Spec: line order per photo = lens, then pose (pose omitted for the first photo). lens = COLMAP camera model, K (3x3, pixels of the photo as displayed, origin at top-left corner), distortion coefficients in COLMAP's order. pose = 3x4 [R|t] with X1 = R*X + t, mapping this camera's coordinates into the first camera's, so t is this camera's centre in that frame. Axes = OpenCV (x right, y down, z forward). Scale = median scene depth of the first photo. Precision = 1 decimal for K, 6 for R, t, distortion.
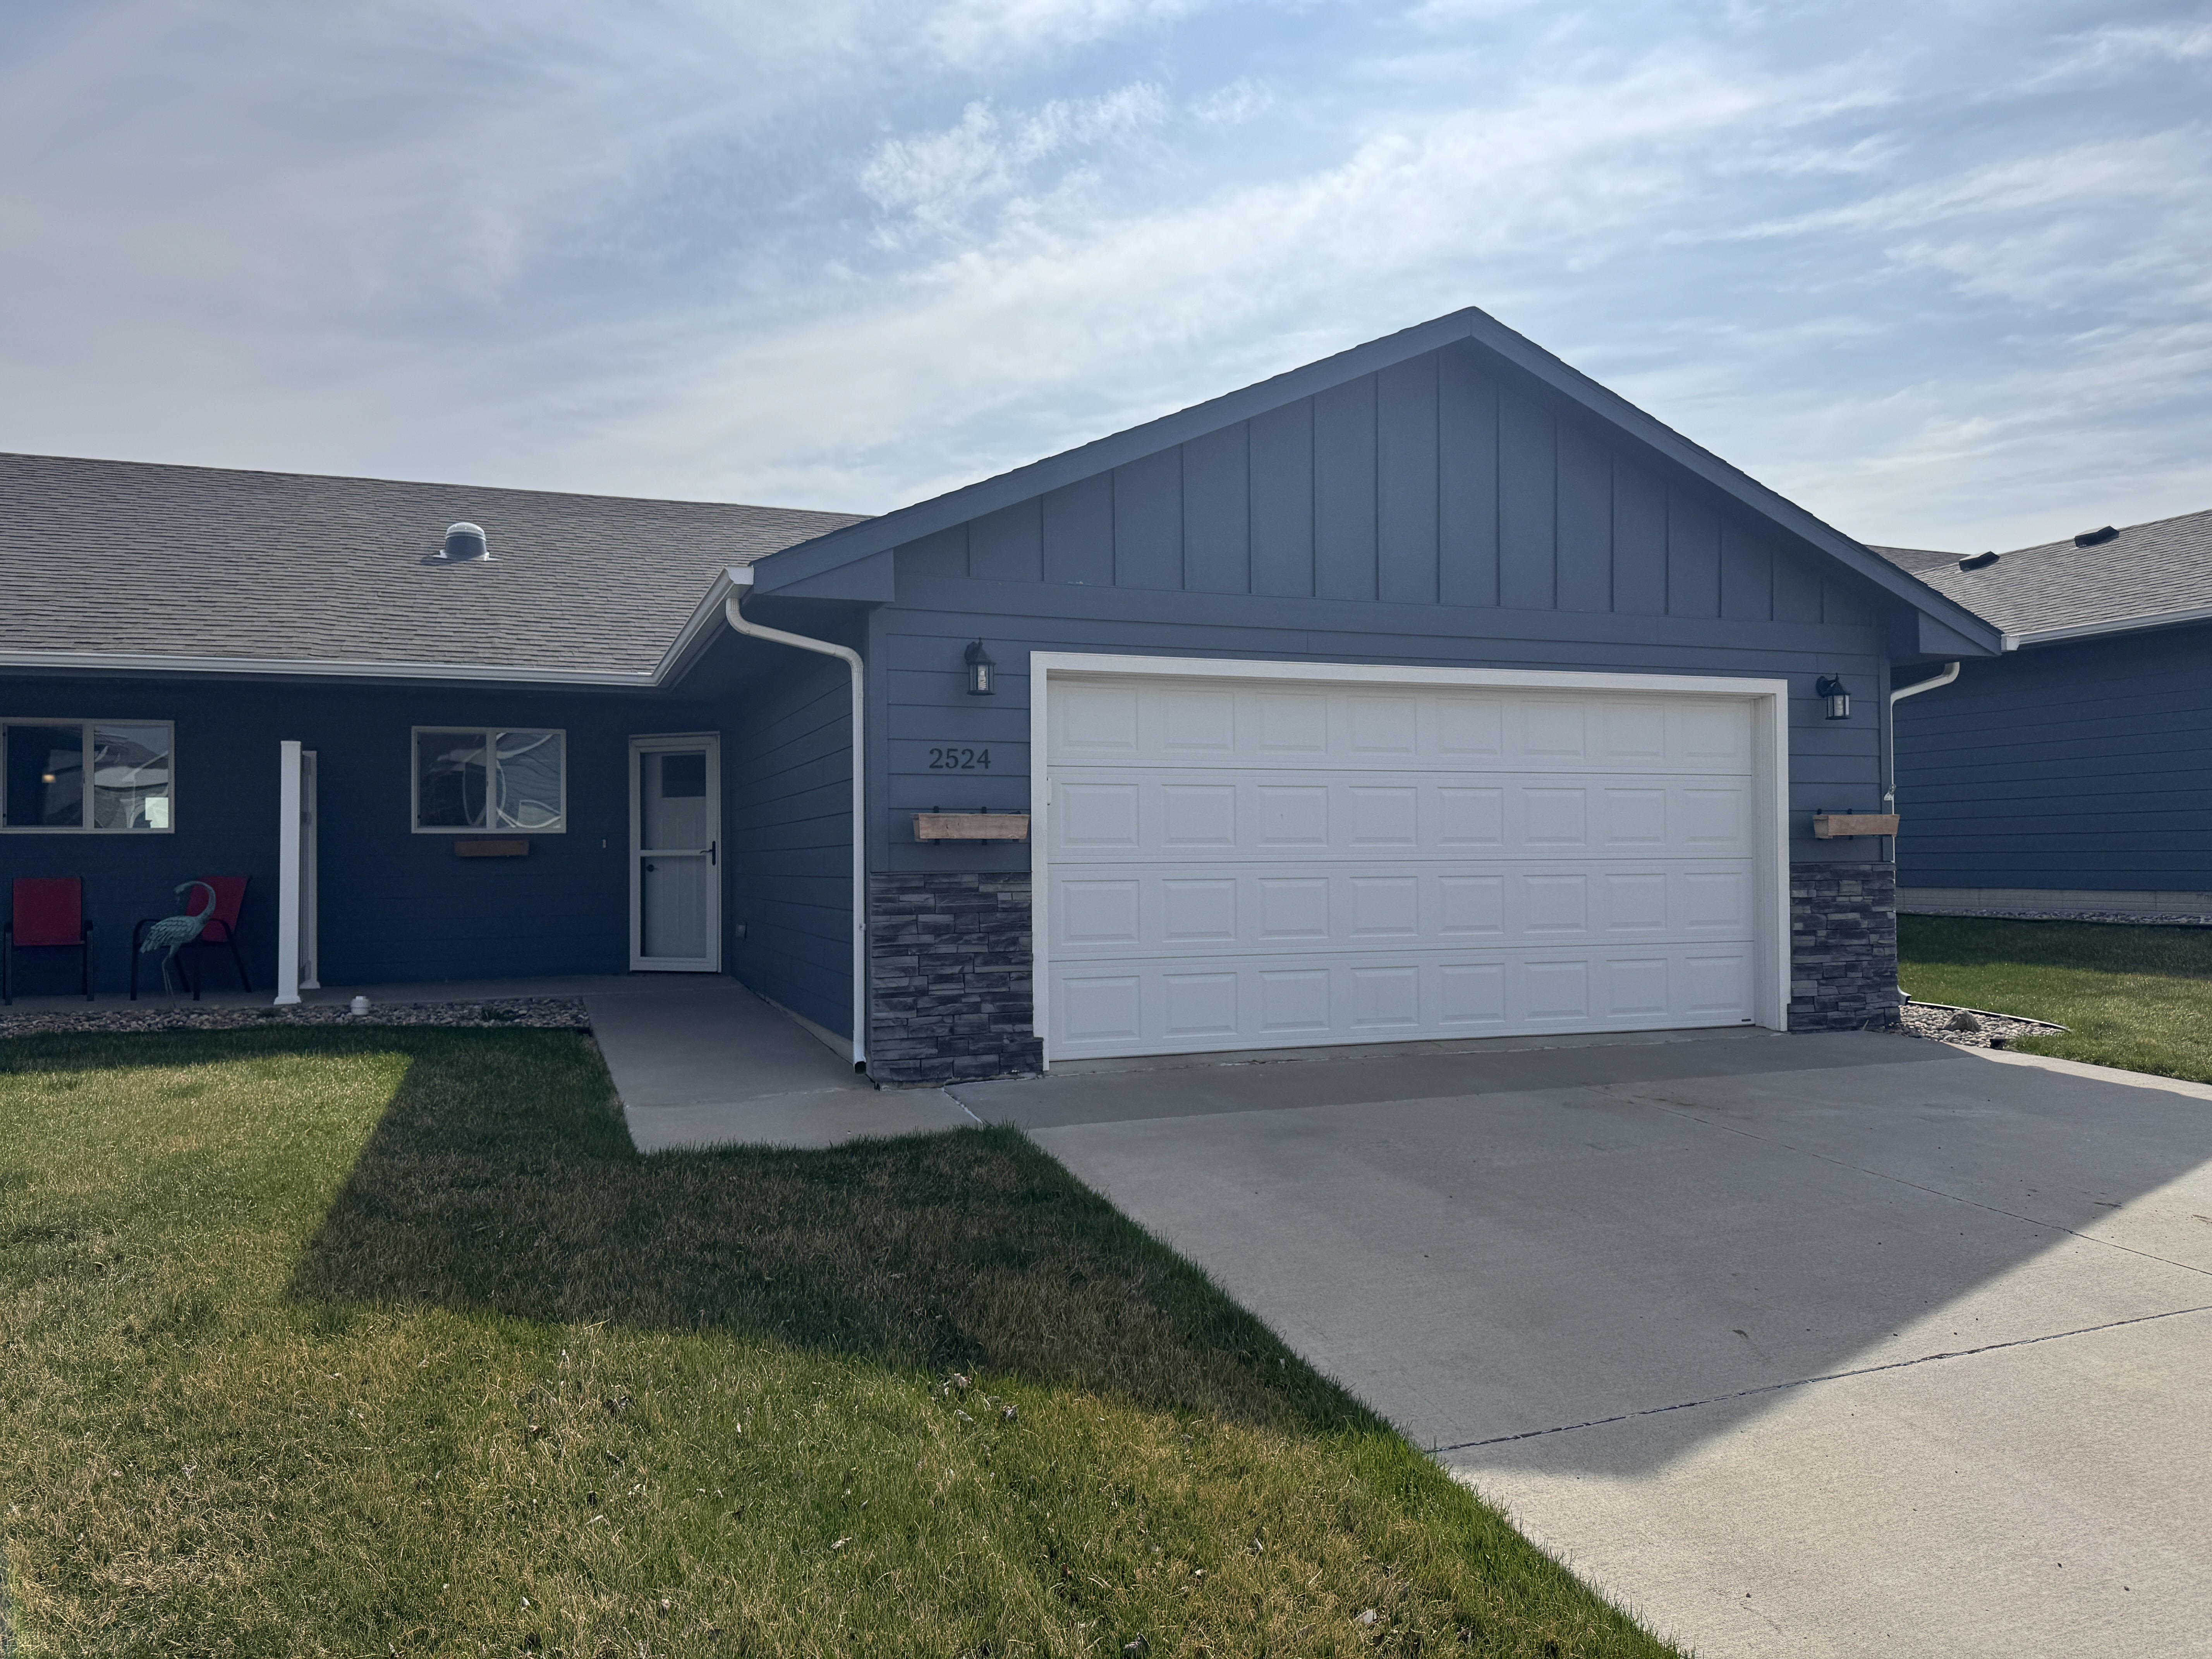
lens RADIAL K [[1529.8, 0, 1105.6], [0, 1529.8, 772.5], [0, 0, 1]] dist [0.063614, -0.083090]
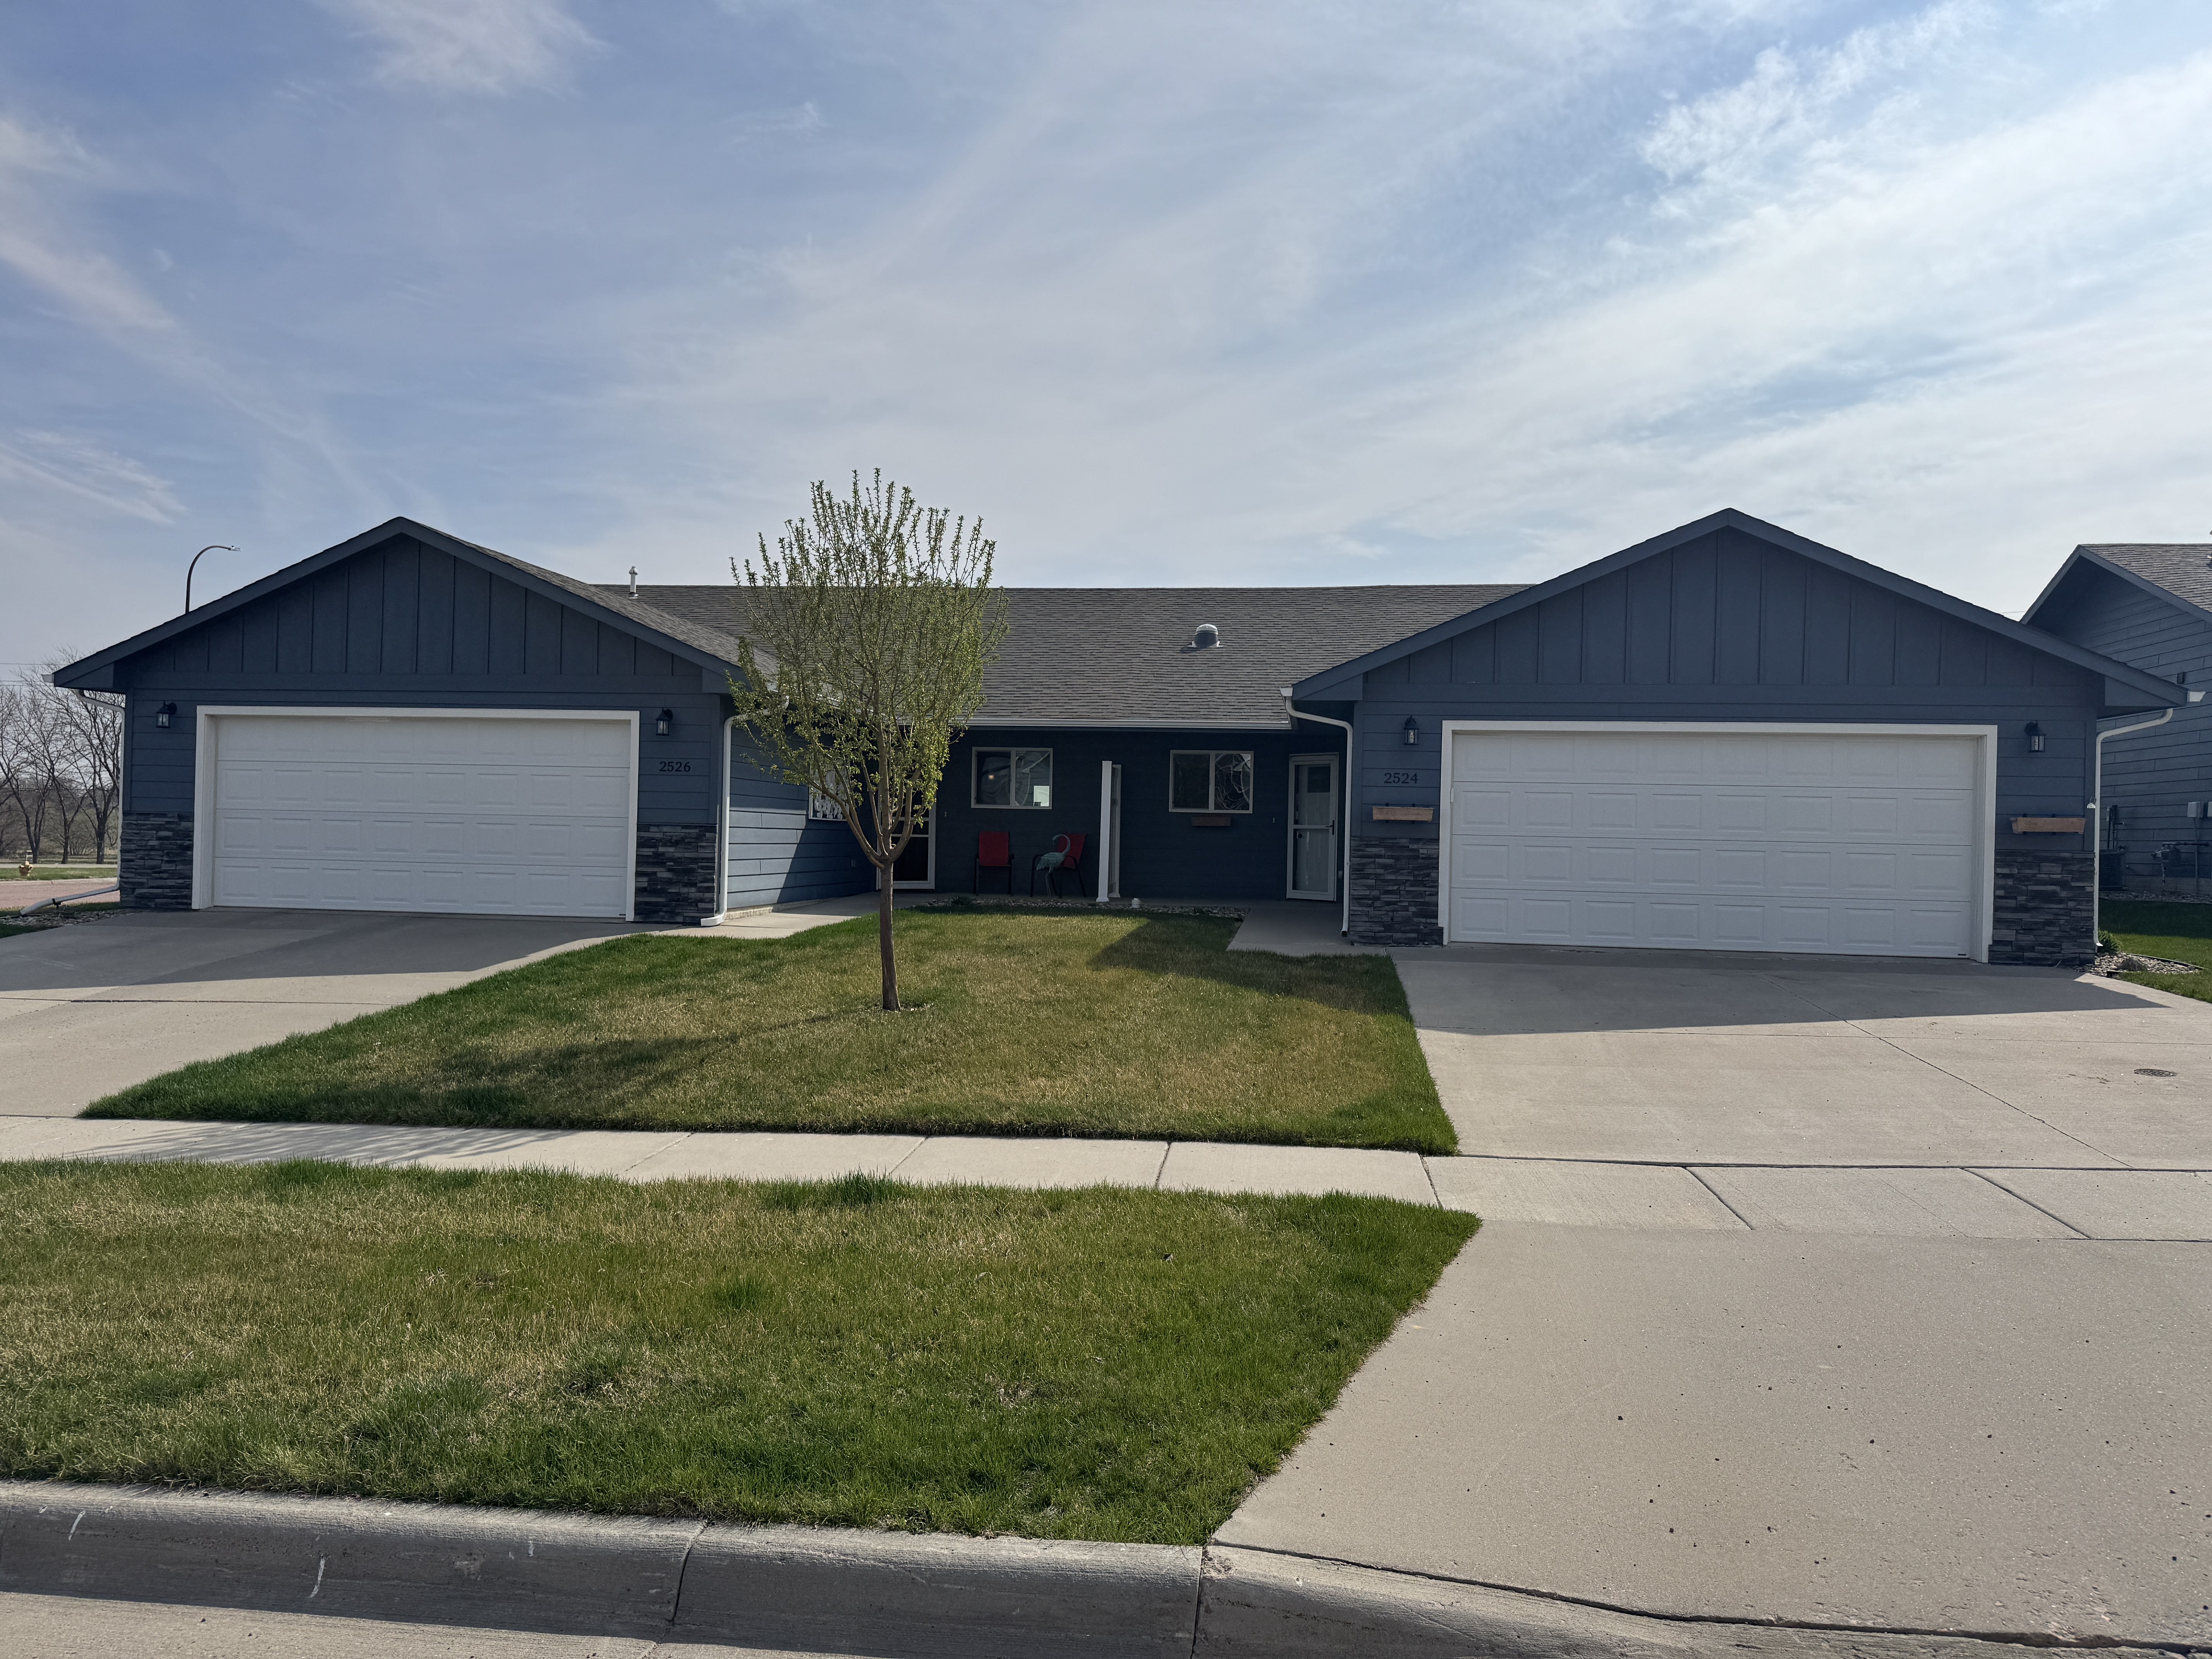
lens RADIAL K [[1529.8, 0, 1105.6], [0, 1529.8, 772.5], [0, 0, 1]] dist [0.063614, -0.083090]
pose [[0.876630, 0.005555, -0.481134, 0.298575], [-0.000692, 0.999947, 0.010284, -0.021291], [0.481165, -0.008683, 0.876587, -0.507767]]
